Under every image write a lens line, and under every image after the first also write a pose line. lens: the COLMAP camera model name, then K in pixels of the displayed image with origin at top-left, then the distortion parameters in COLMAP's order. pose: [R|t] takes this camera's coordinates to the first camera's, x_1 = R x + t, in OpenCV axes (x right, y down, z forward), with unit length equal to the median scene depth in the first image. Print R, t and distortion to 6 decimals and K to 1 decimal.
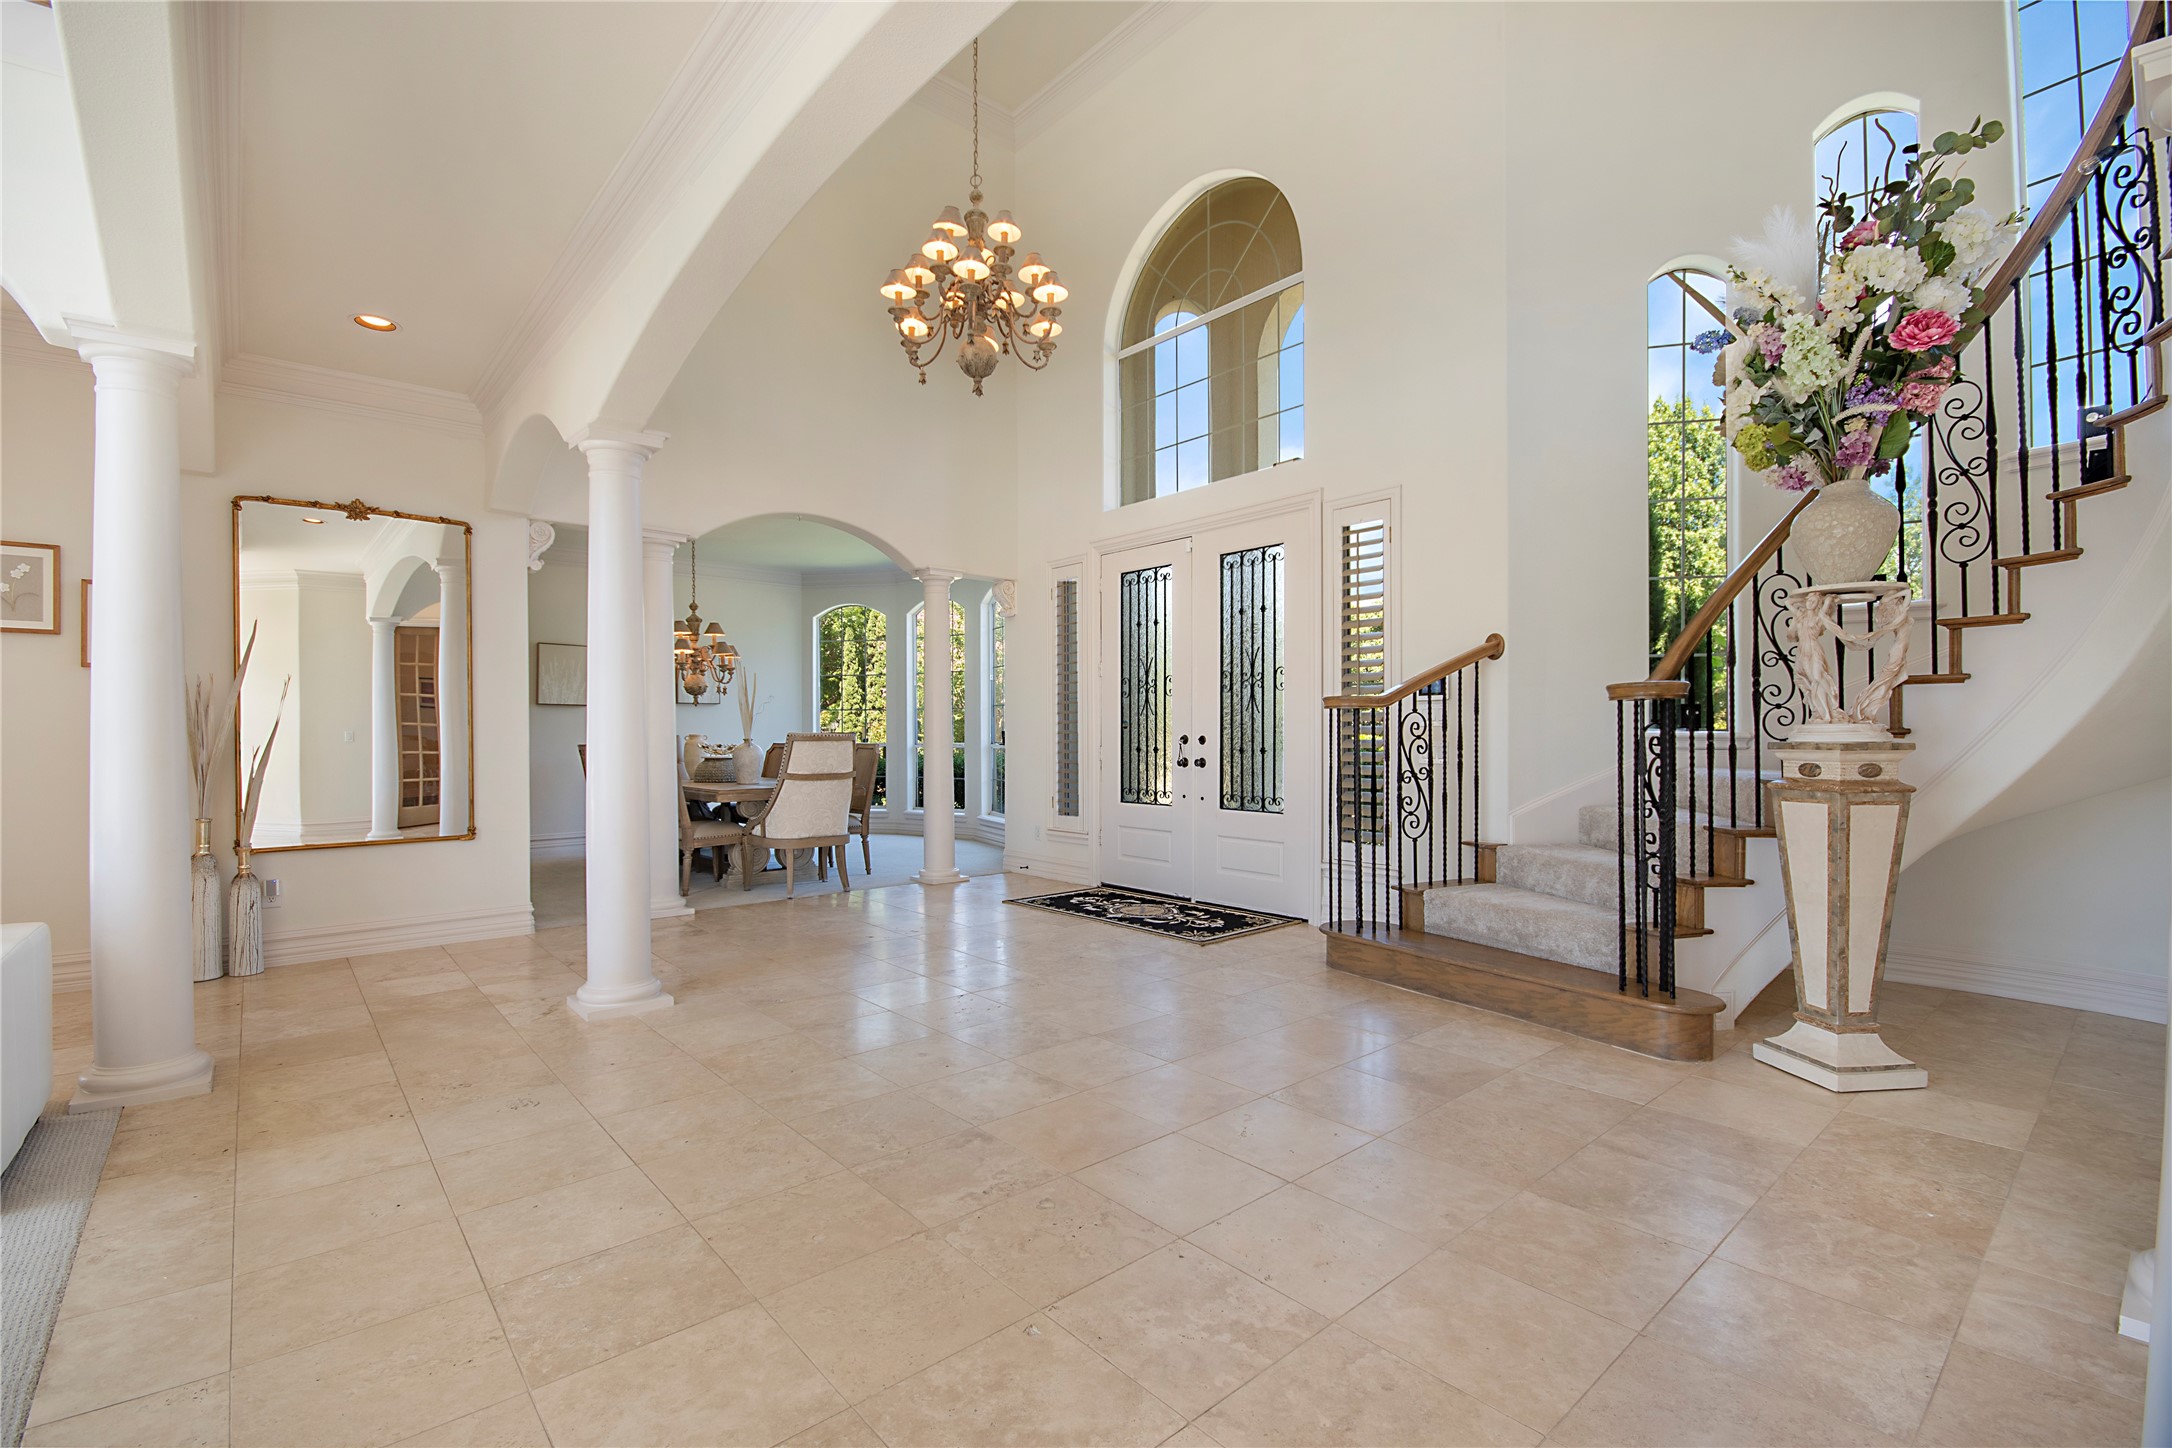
lens RADIAL K [[964.1, 0, 1088.0], [0, 964.1, 724.4], [0, 0, 1]] dist [0.005296, 0.000486]
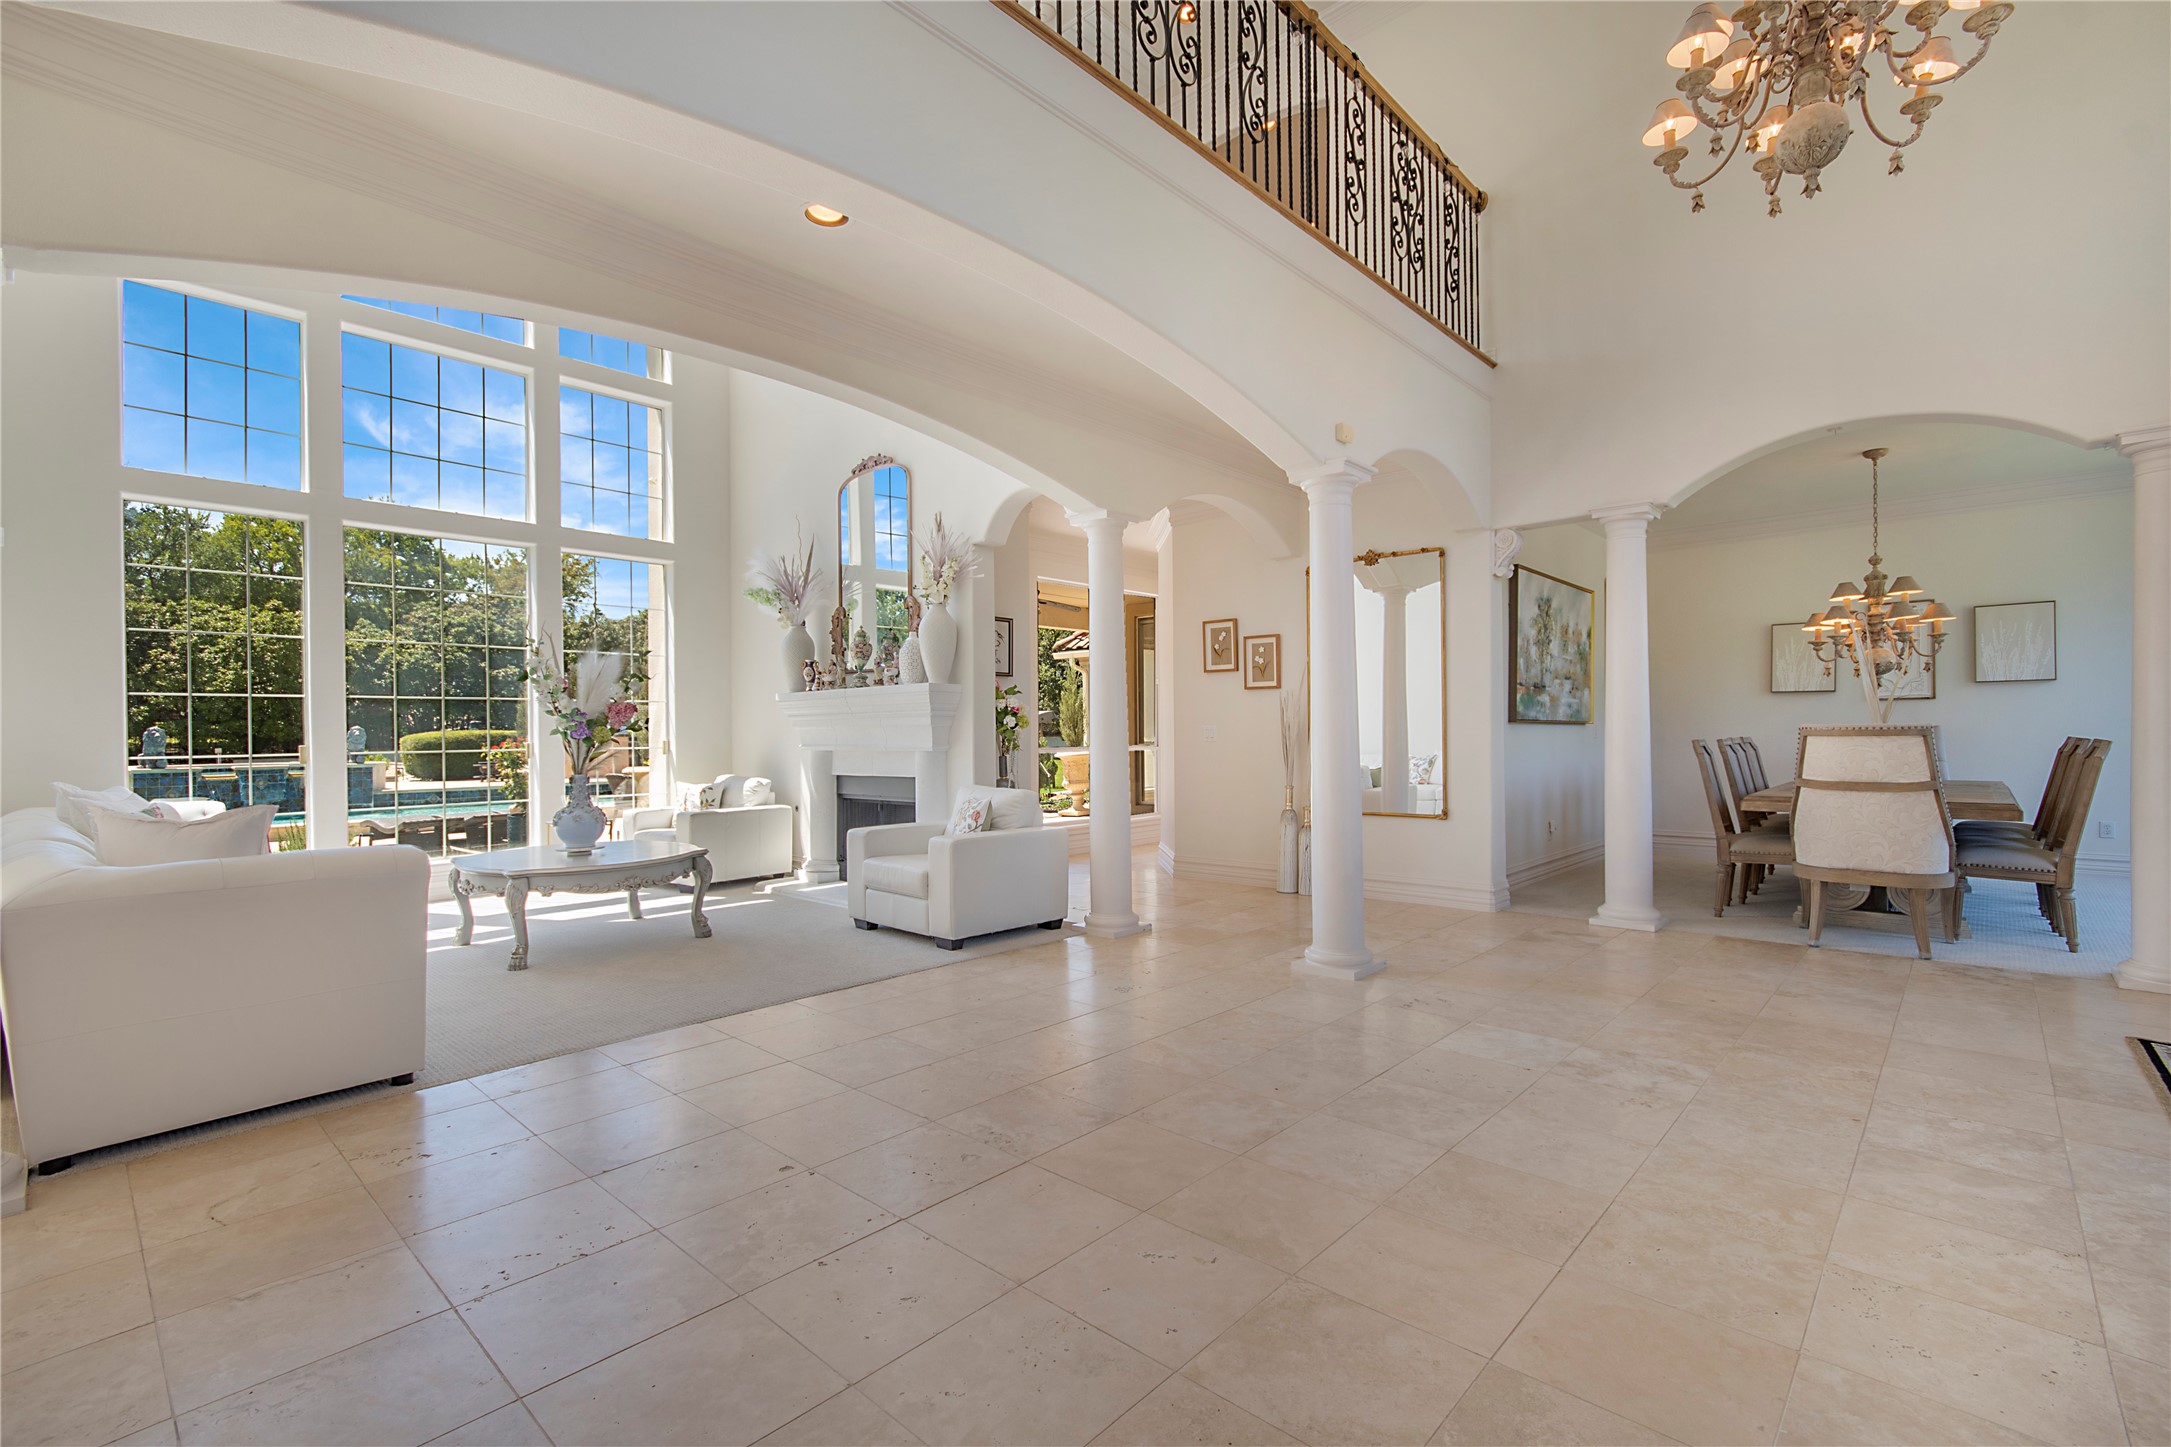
lens RADIAL K [[963.7, 0, 1074.0], [0, 963.7, 721.0], [0, 0, 1]] dist [0.005296, 0.000486]
pose [[0.097647, -0.007325, -0.995194, 0.558492], [0.018385, 0.999816, -0.005555, -0.000816], [0.995051, -0.017754, 0.097764, 0.523358]]
